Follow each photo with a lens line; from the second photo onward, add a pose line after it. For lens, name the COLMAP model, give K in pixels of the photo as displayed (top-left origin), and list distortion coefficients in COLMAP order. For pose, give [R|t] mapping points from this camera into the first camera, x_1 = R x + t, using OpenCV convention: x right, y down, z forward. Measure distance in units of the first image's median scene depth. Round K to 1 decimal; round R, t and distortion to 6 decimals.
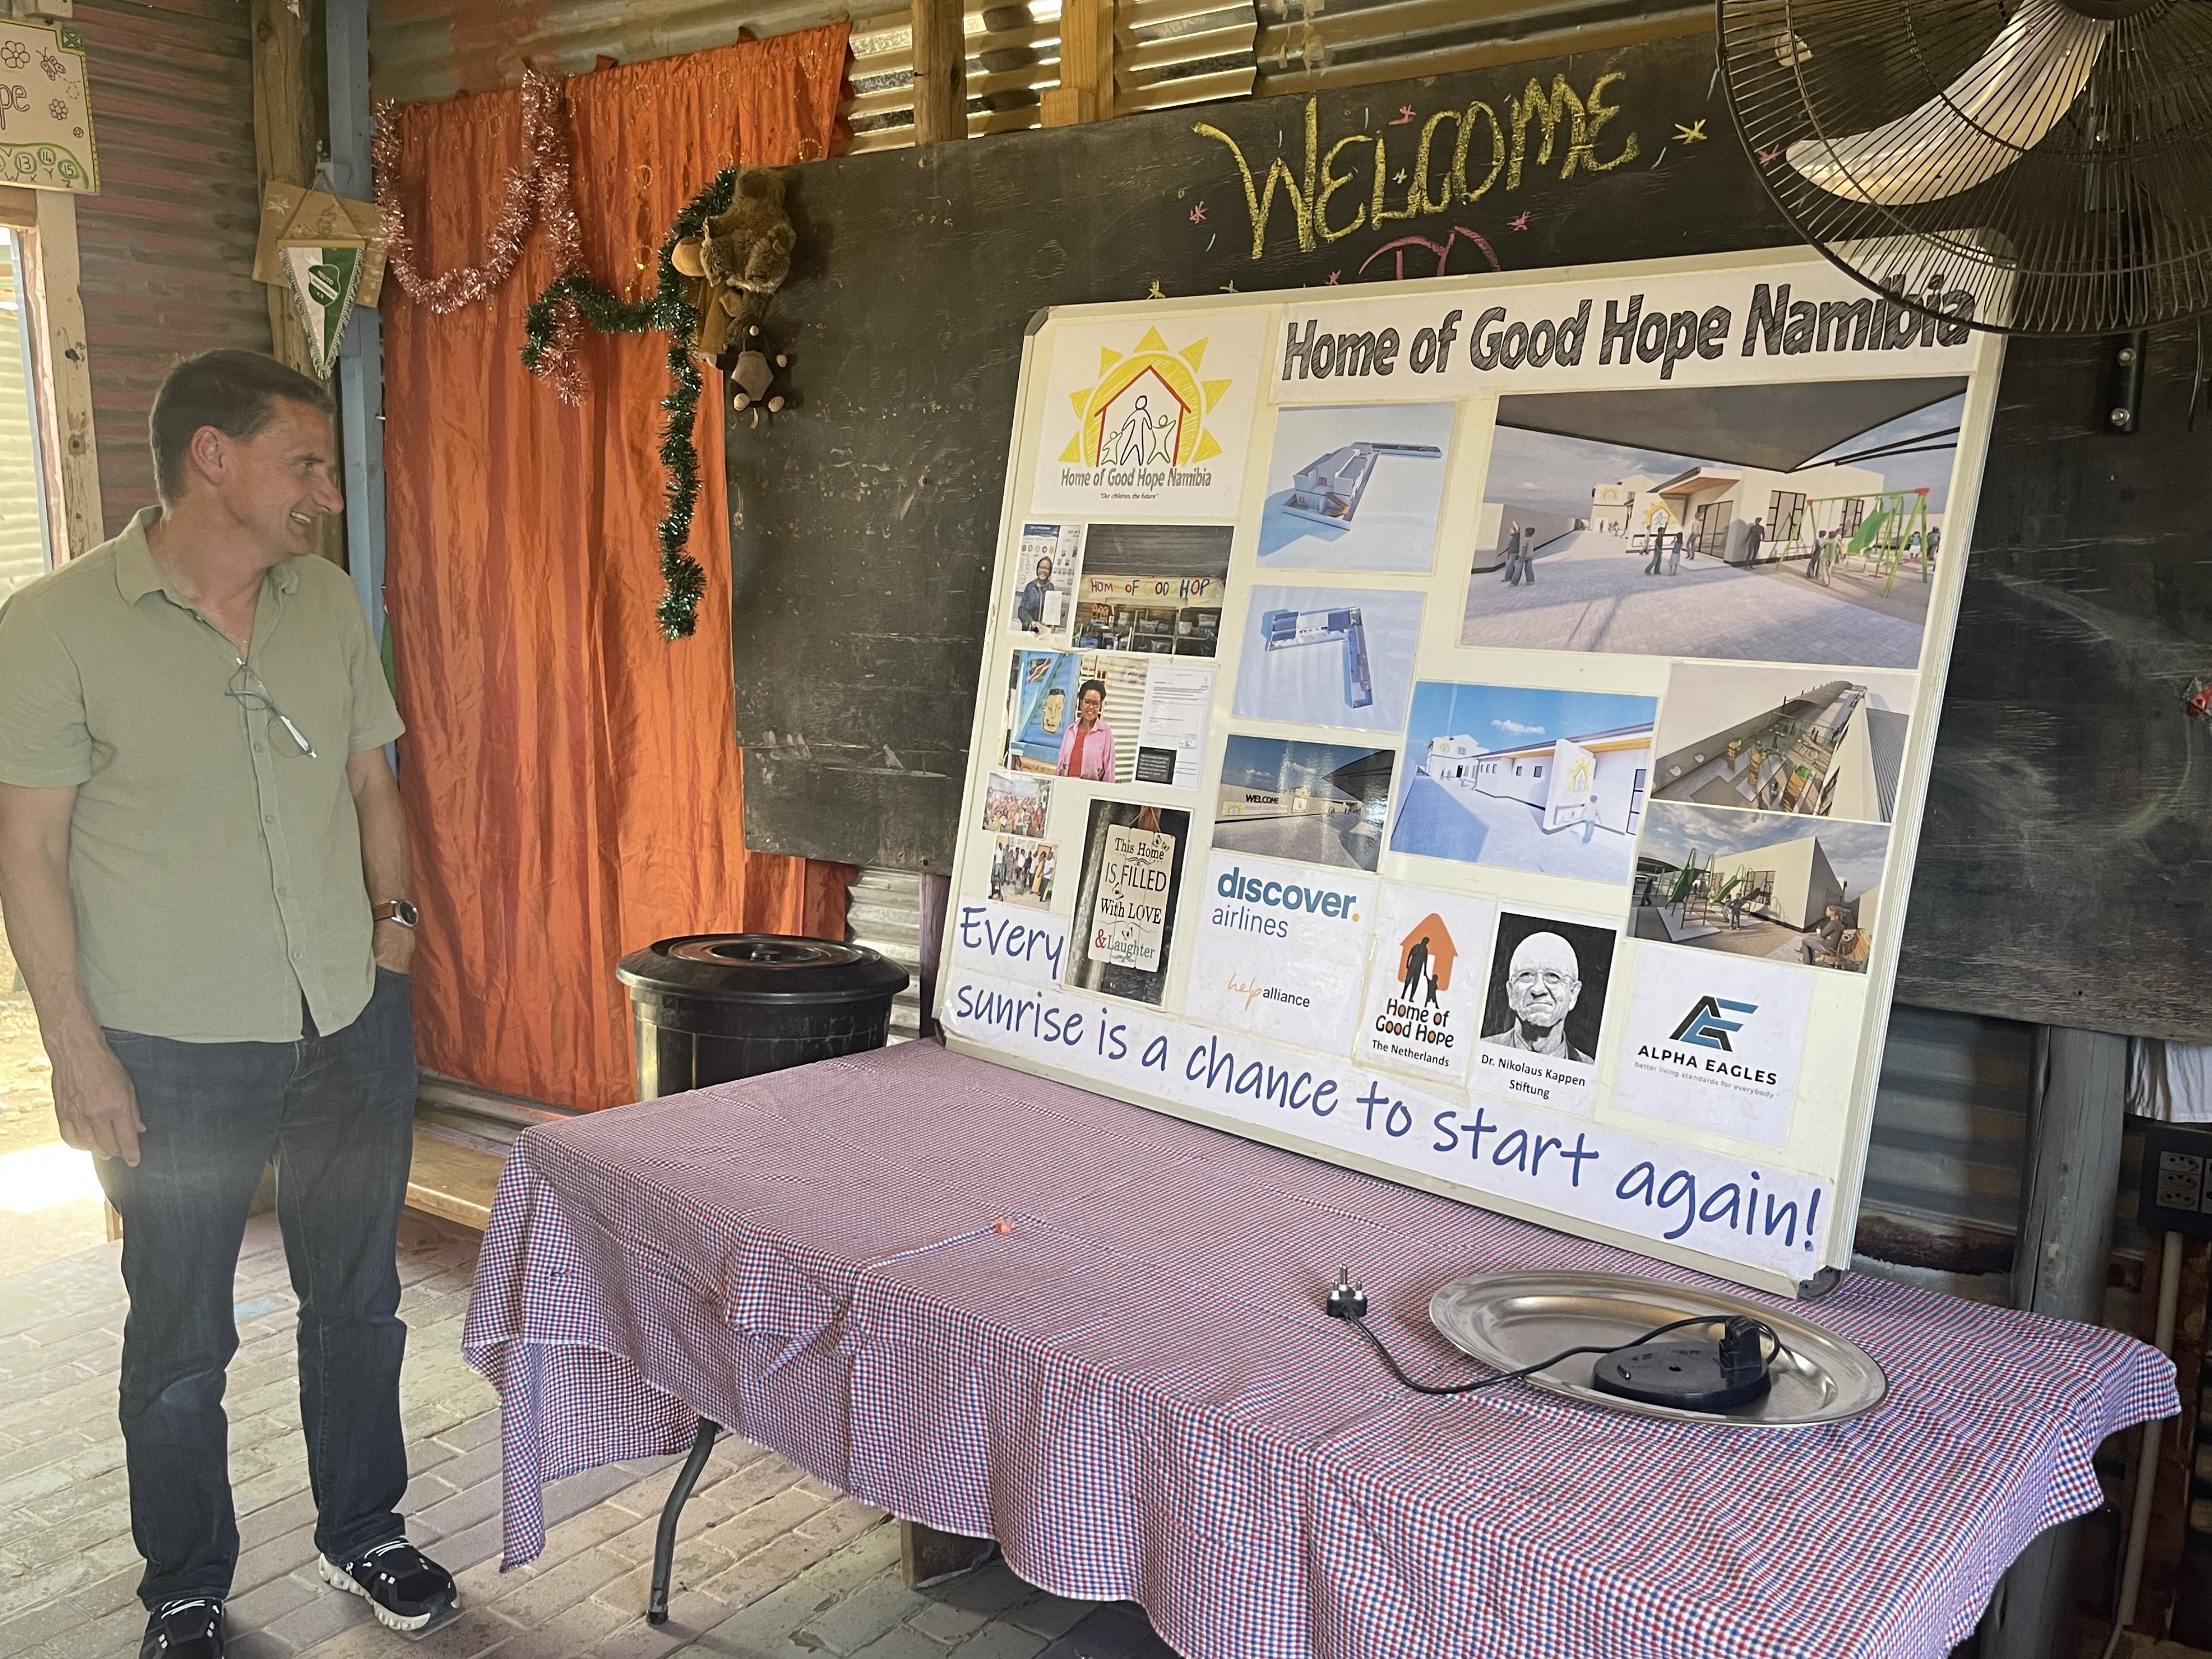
lens RADIAL K [[1860.9, 0, 1106.0], [0, 1860.9, 829.5], [0, 0, 1]] dist [0.038857, -0.081021]
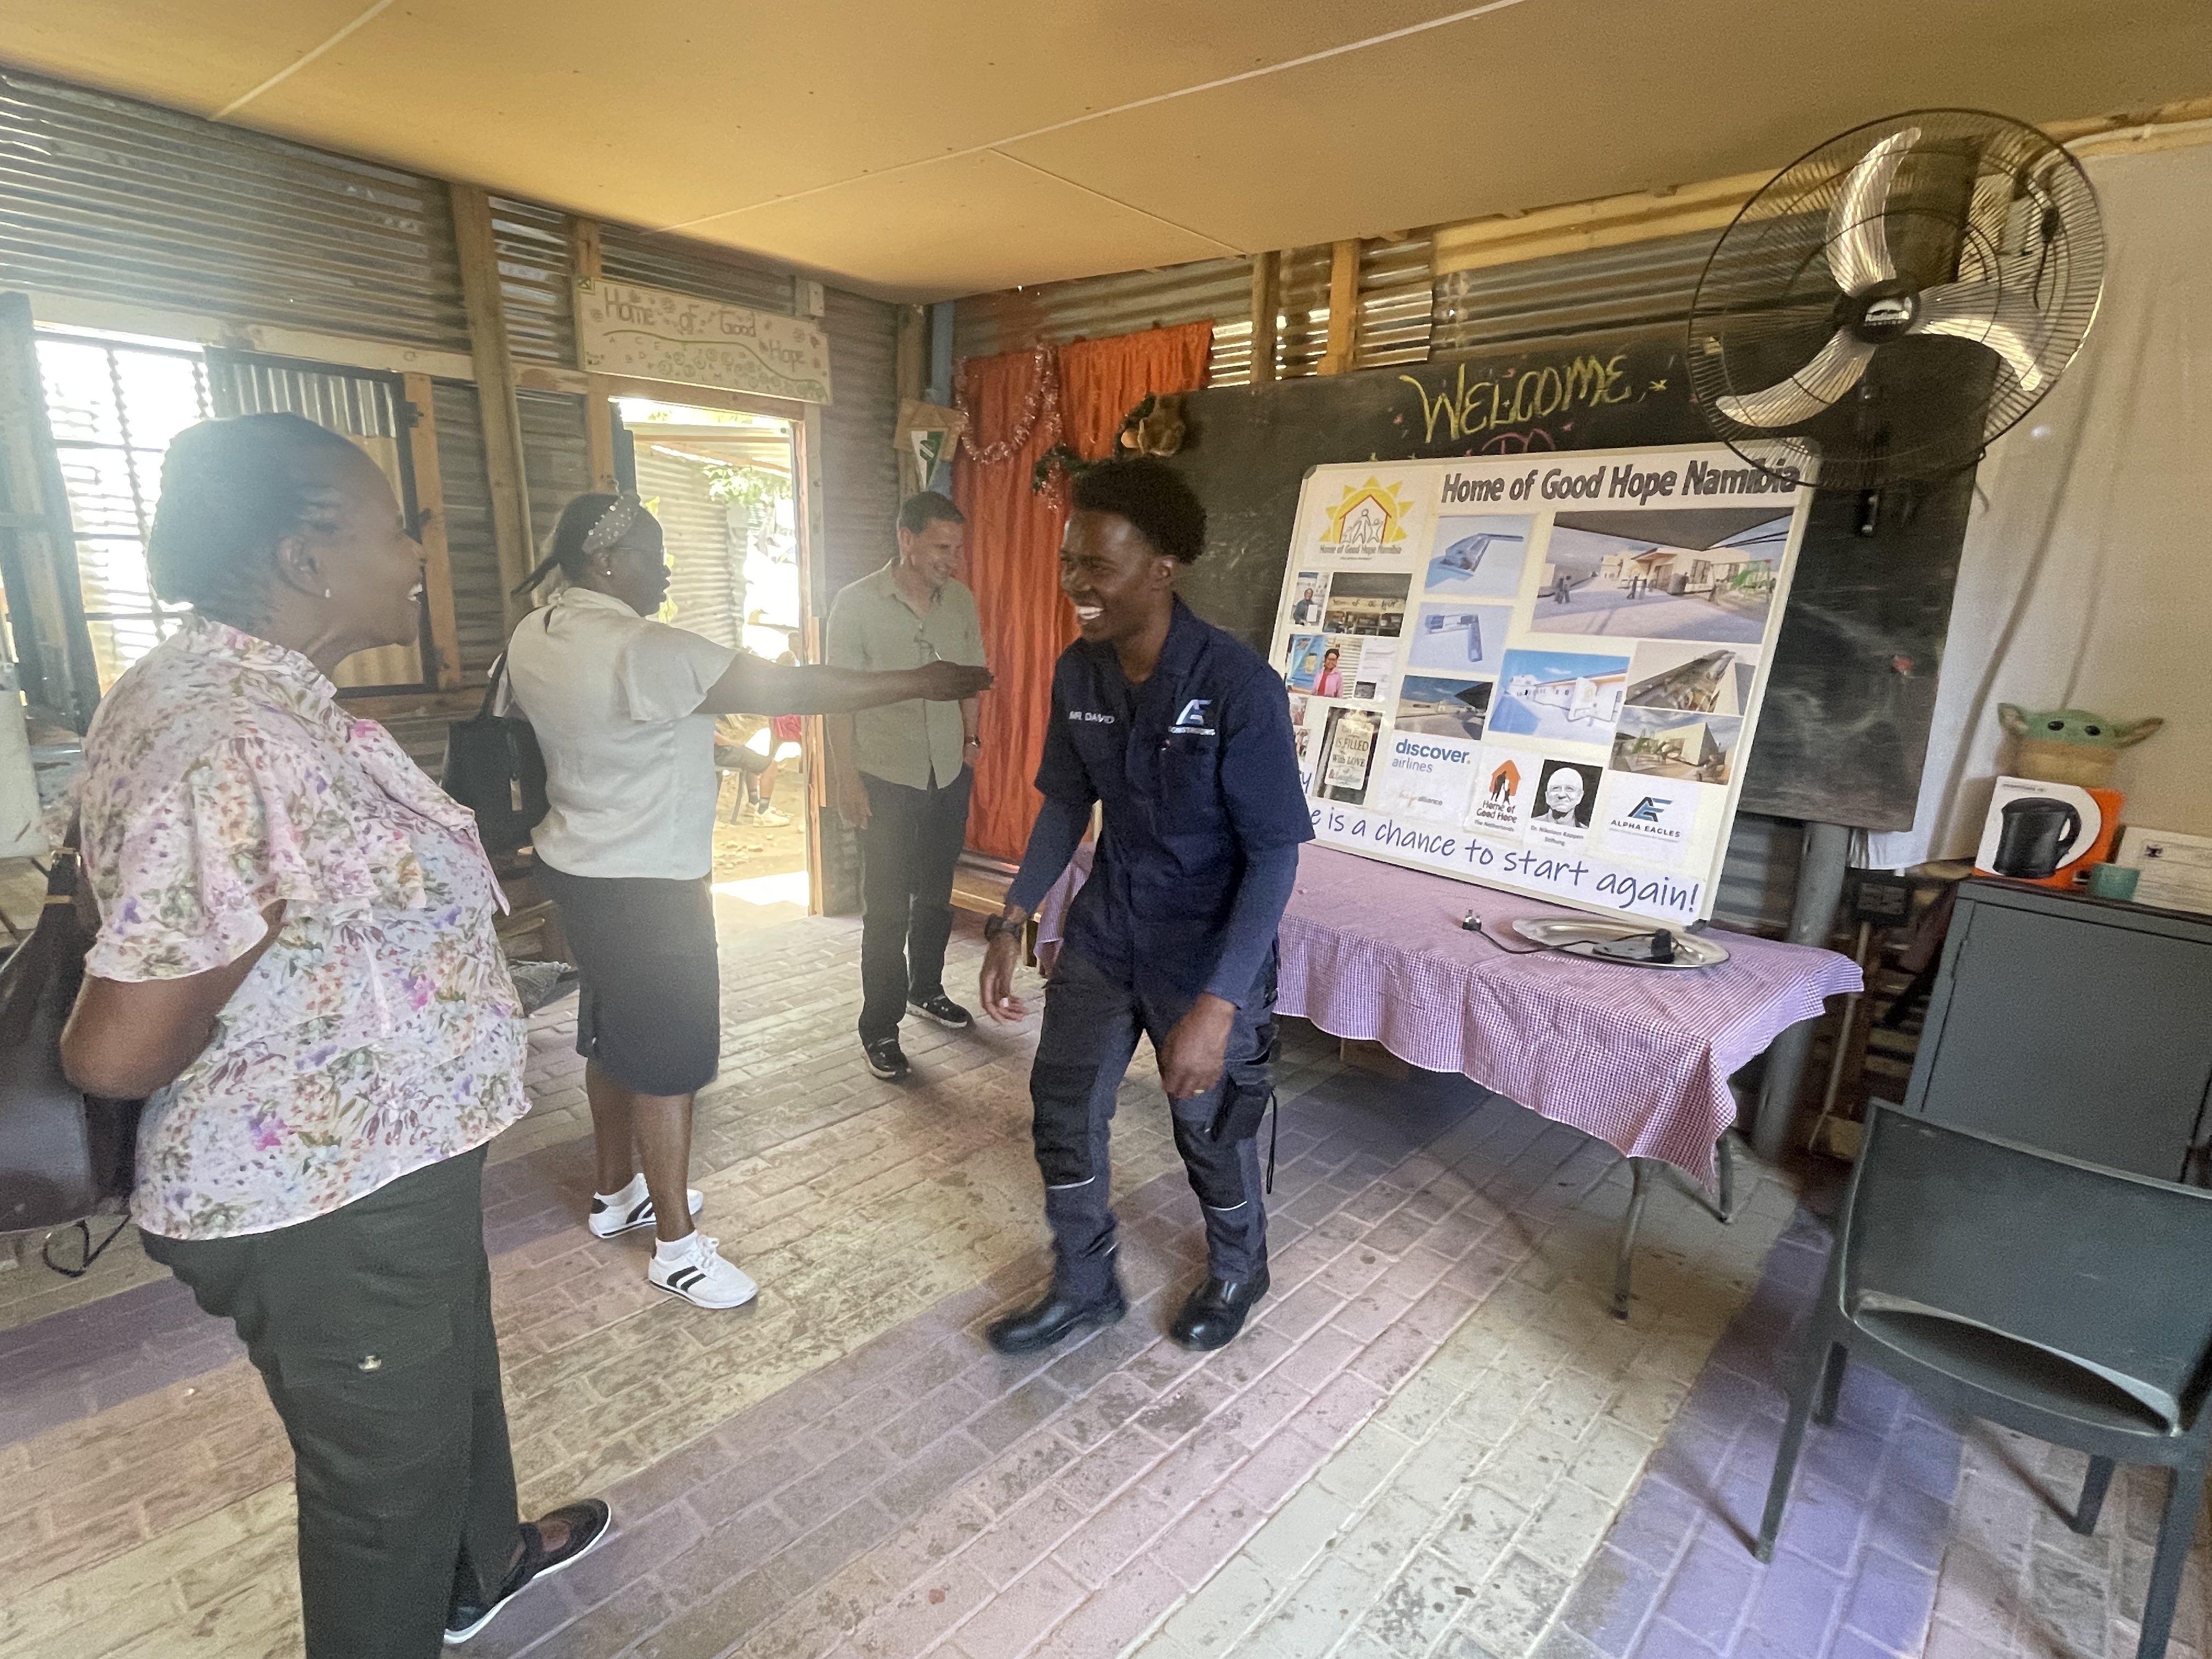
lens RADIAL K [[1081.0, 0, 1102.0], [0, 1081.0, 824.0], [0, 0, 1]] dist [-0.001826, -0.028955]
pose [[0.993485, 0.041957, -0.105962, -0.144401], [-0.036013, 0.997702, 0.057393, 0.061818], [0.108127, -0.053203, 0.992712, -0.257271]]
